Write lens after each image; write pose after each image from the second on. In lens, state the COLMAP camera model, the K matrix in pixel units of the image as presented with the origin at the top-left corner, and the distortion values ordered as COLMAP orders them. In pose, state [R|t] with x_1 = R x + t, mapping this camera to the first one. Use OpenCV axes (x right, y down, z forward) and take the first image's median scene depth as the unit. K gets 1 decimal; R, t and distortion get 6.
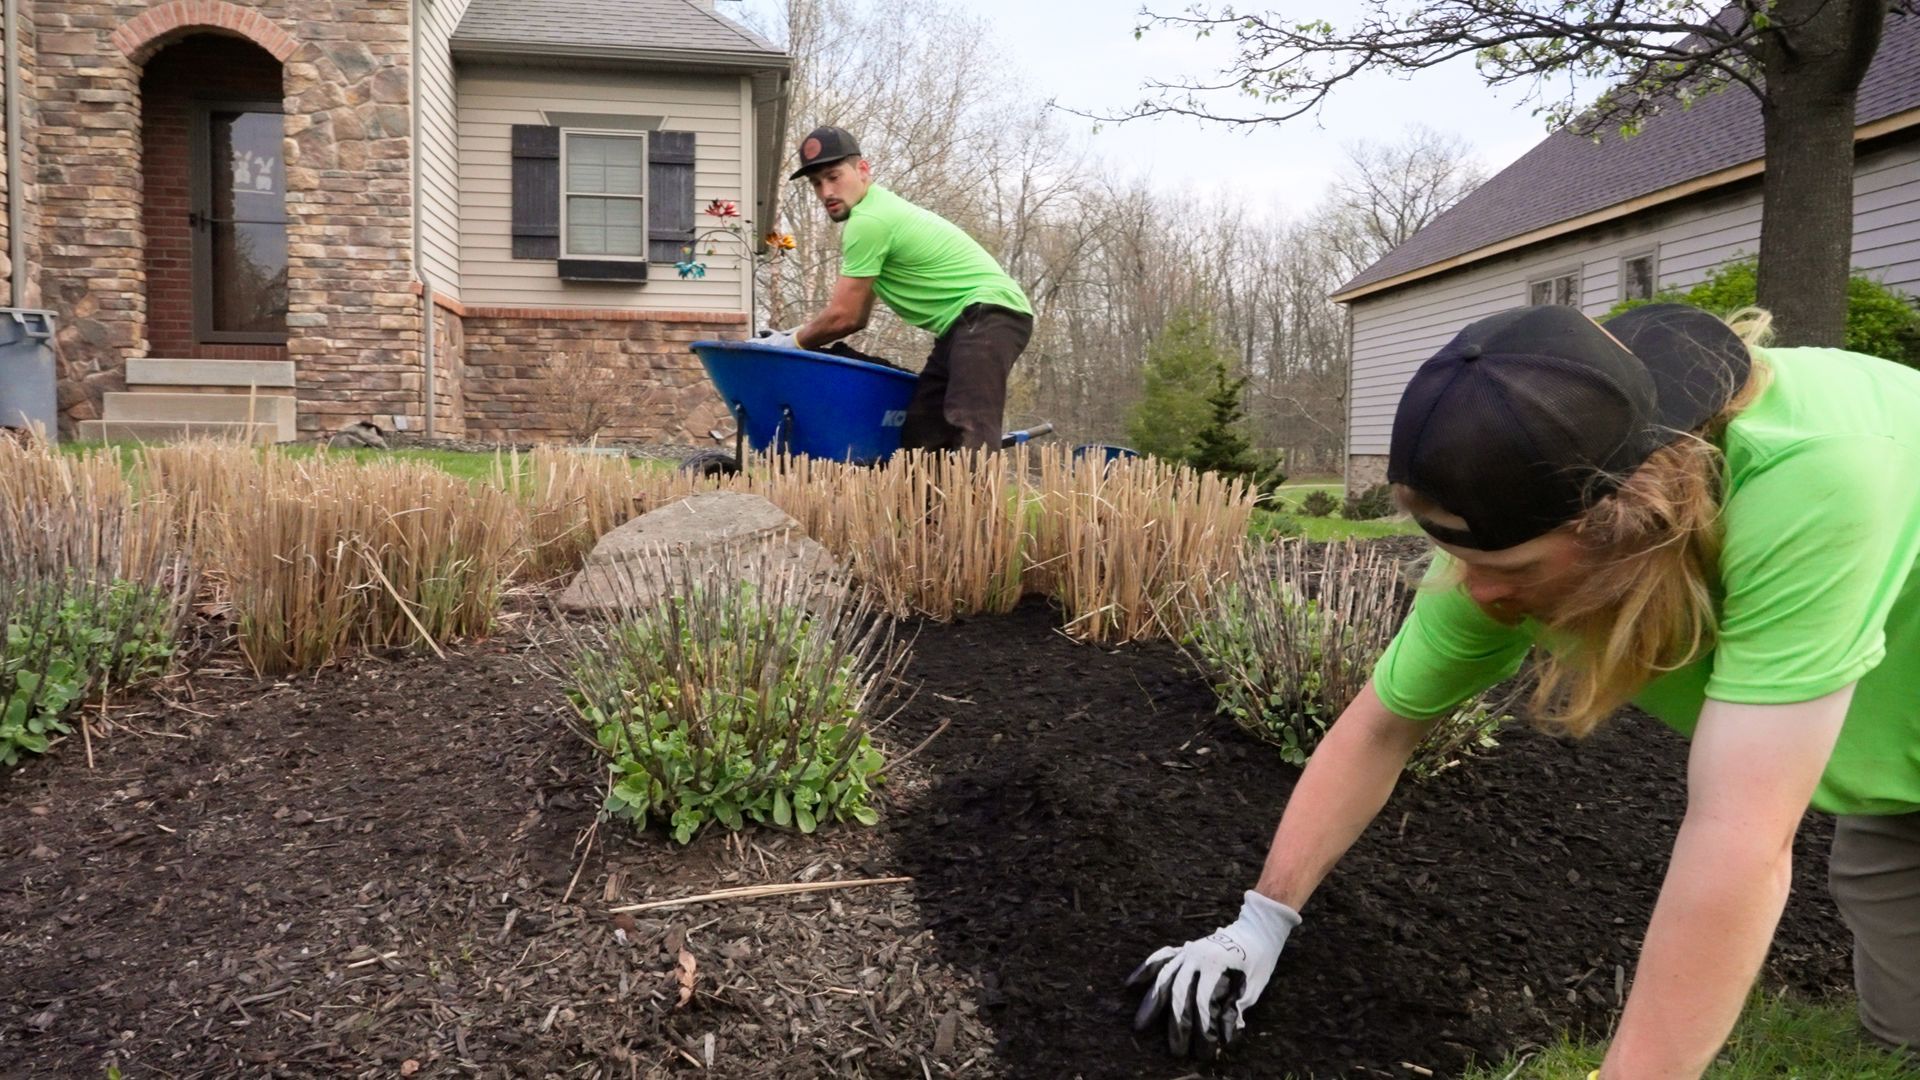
lens RADIAL K [[1452.2, 0, 962.0], [0, 1452.2, 557.4], [0, 0, 1]] dist [-0.016106, 0.010516]
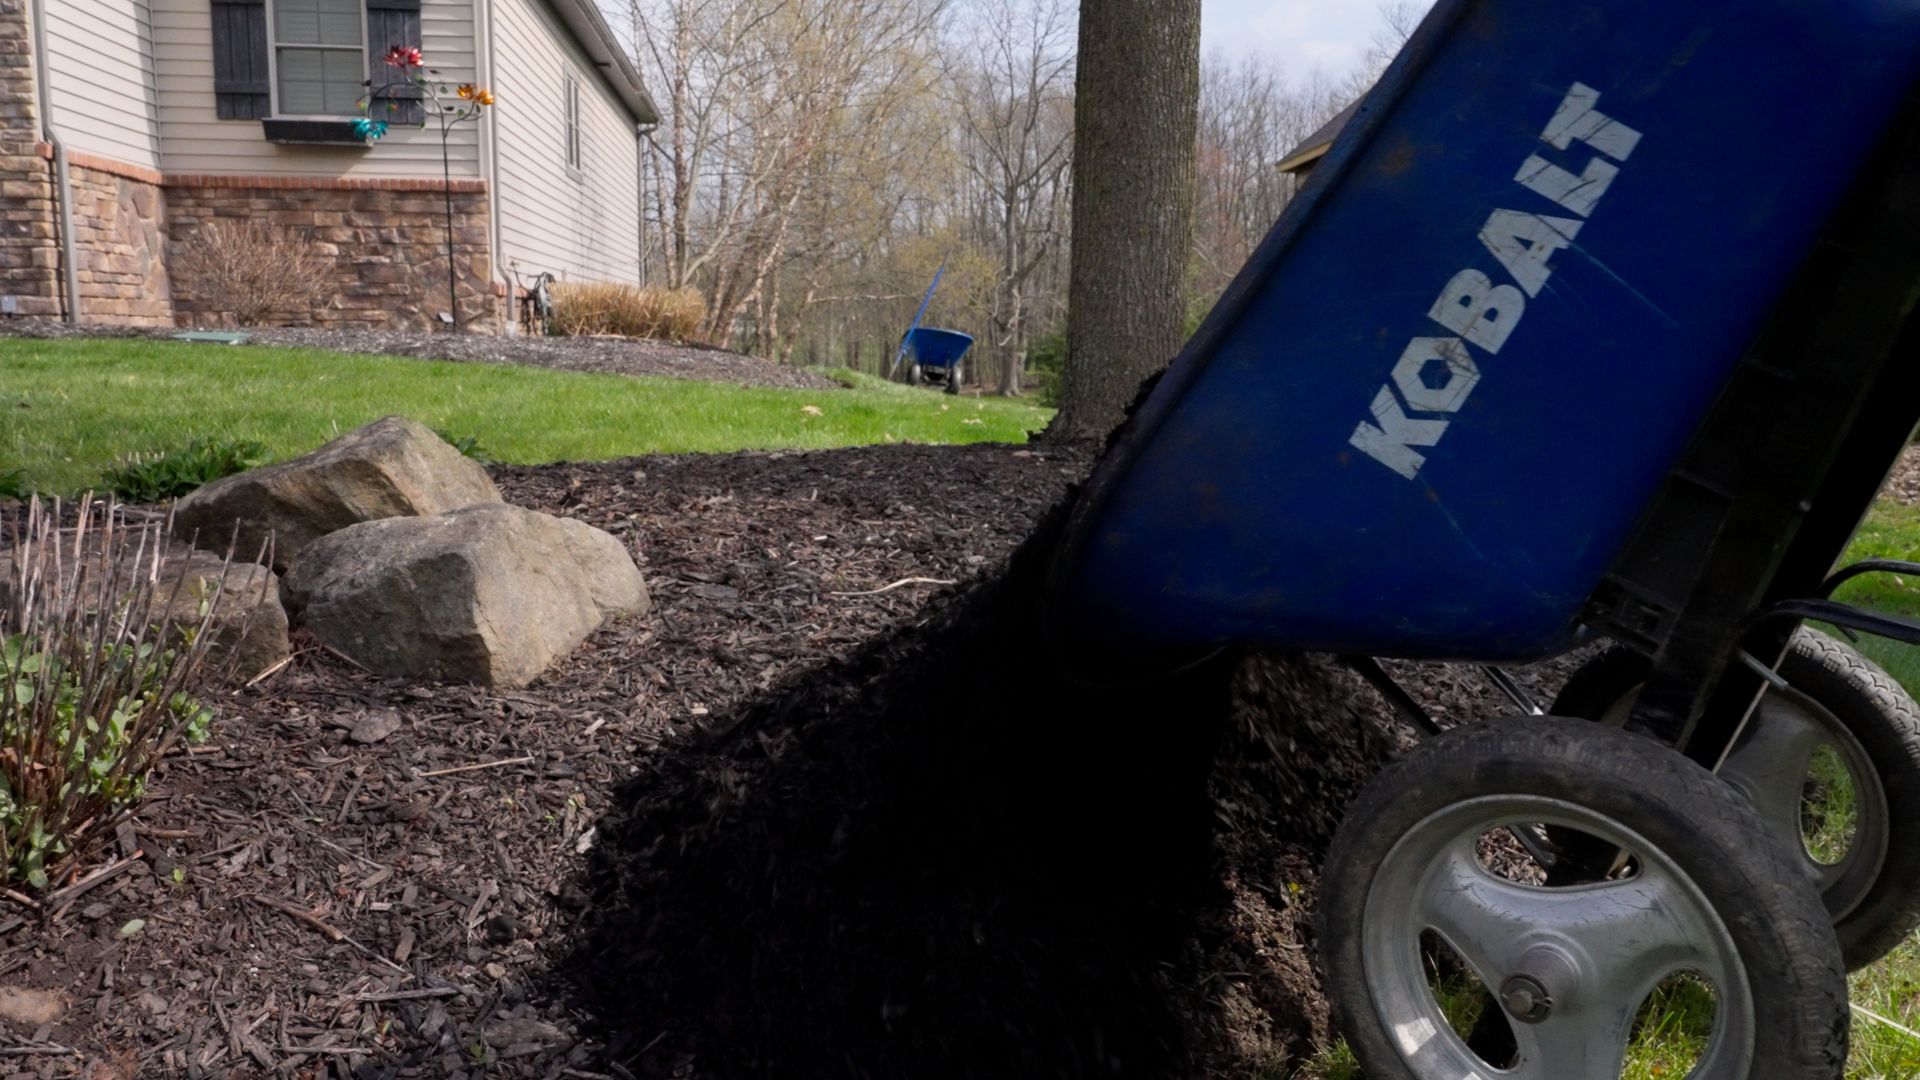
lens RADIAL K [[1458.3, 0, 960.0], [0, 1458.3, 540.0], [0, 0, 1]] dist [0.008929, 0.005165]
pose [[0.999481, 0.000221, -0.032217, 0.176329], [0.001936, 0.997758, 0.066901, -0.006679], [0.032160, -0.066929, 0.997239, 0.095997]]
